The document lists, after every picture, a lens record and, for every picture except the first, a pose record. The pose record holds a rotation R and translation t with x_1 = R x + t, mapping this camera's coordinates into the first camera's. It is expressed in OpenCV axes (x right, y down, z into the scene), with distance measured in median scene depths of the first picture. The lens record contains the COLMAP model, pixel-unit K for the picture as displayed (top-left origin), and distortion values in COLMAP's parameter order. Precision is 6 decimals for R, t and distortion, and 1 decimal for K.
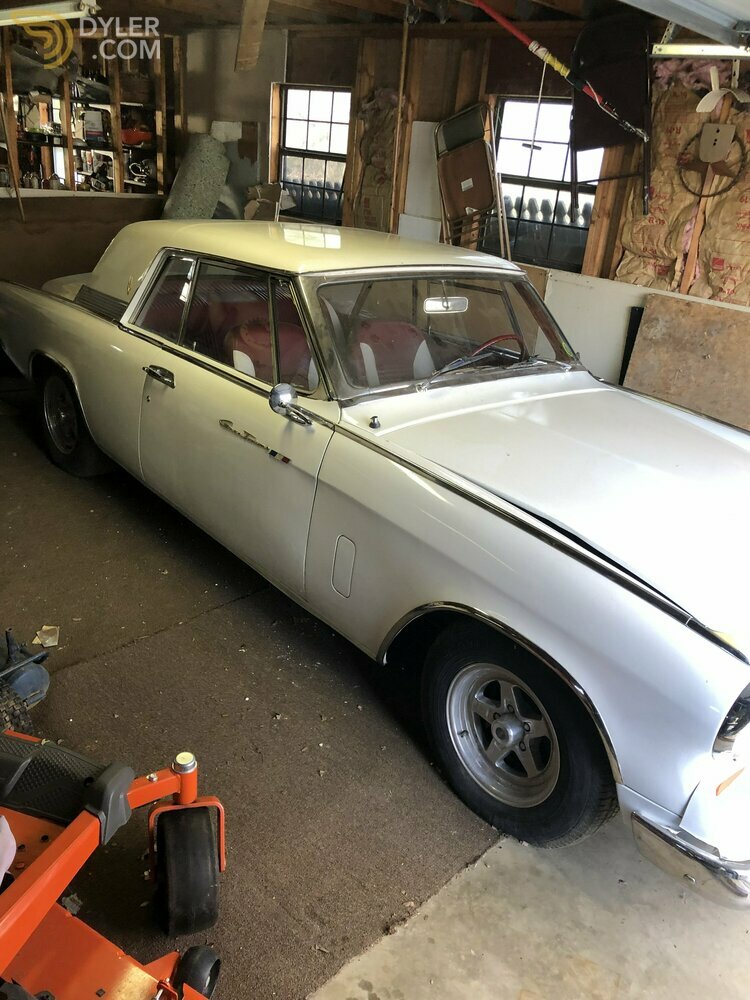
lens RADIAL K [[820.0, 0, 373.4], [0, 820.0, 505.1], [0, 0, 1]] dist [0.018491, 0.006151]
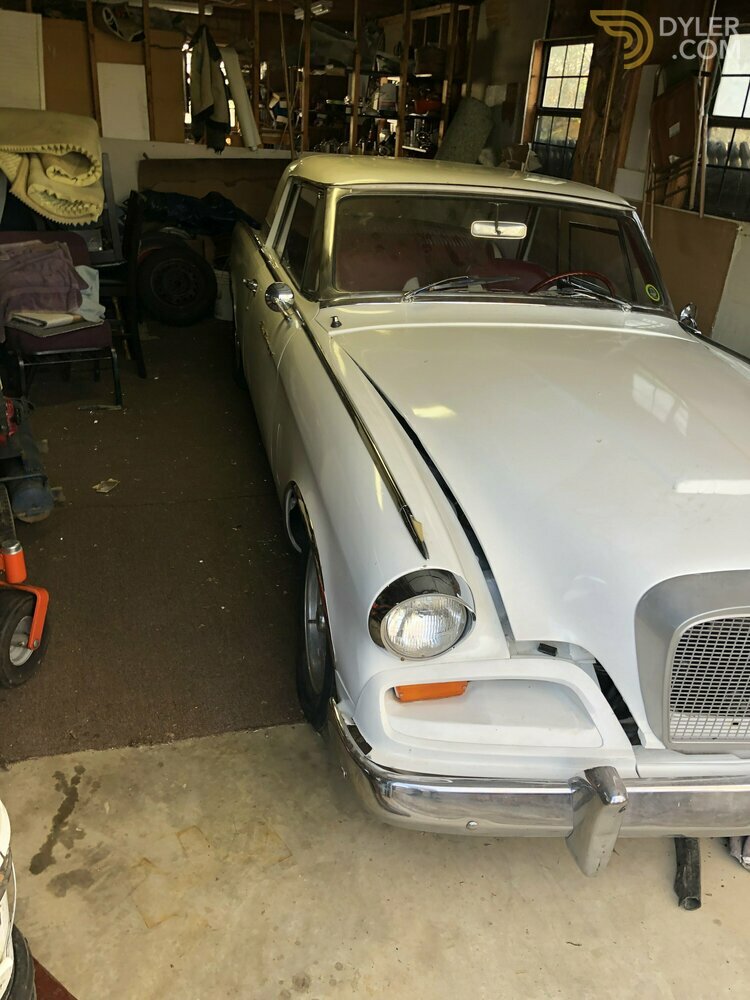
lens RADIAL K [[831.7, 0, 375.0], [0, 831.7, 500.0], [0, 0, 1]] dist [0.013335, 0.016762]
pose [[0.874827, 0.179830, -0.449820, 0.279930], [-0.187767, 0.981833, 0.027343, 0.041184], [0.446565, 0.060541, 0.892700, 0.051405]]
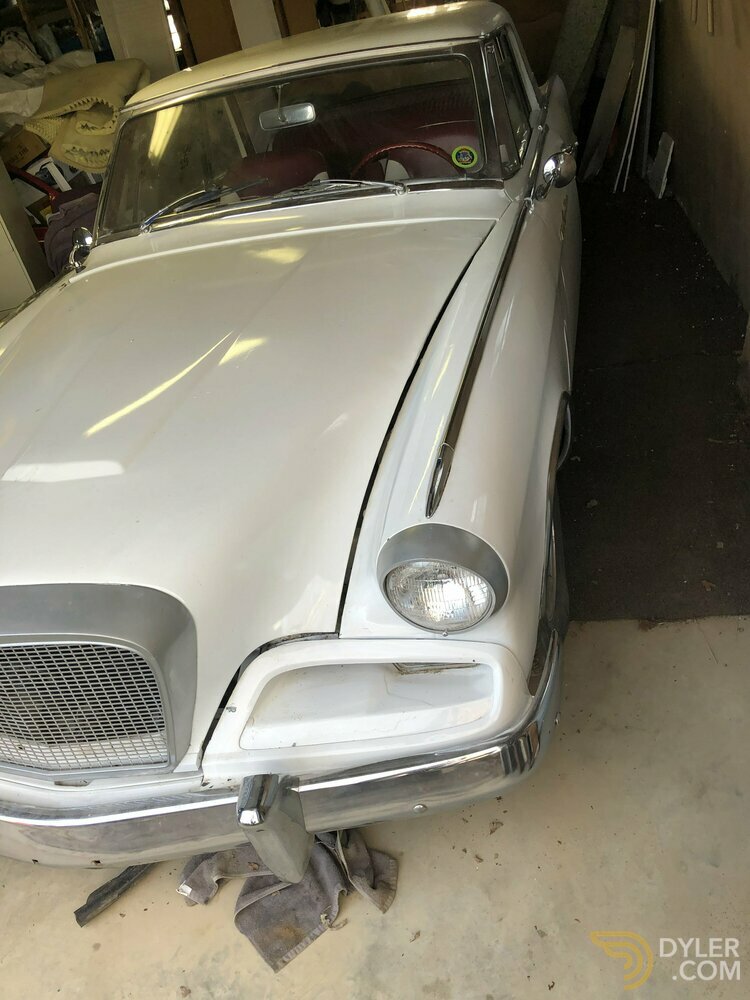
lens RADIAL K [[838.3, 0, 372.3], [0, 838.3, 479.5], [0, 0, 1]] dist [0.013852, 0.010042]
pose [[0.522450, 0.242335, -0.817508, 0.557523], [-0.078734, 0.968378, 0.236740, -0.060582], [0.849027, -0.059319, 0.525009, 0.375153]]
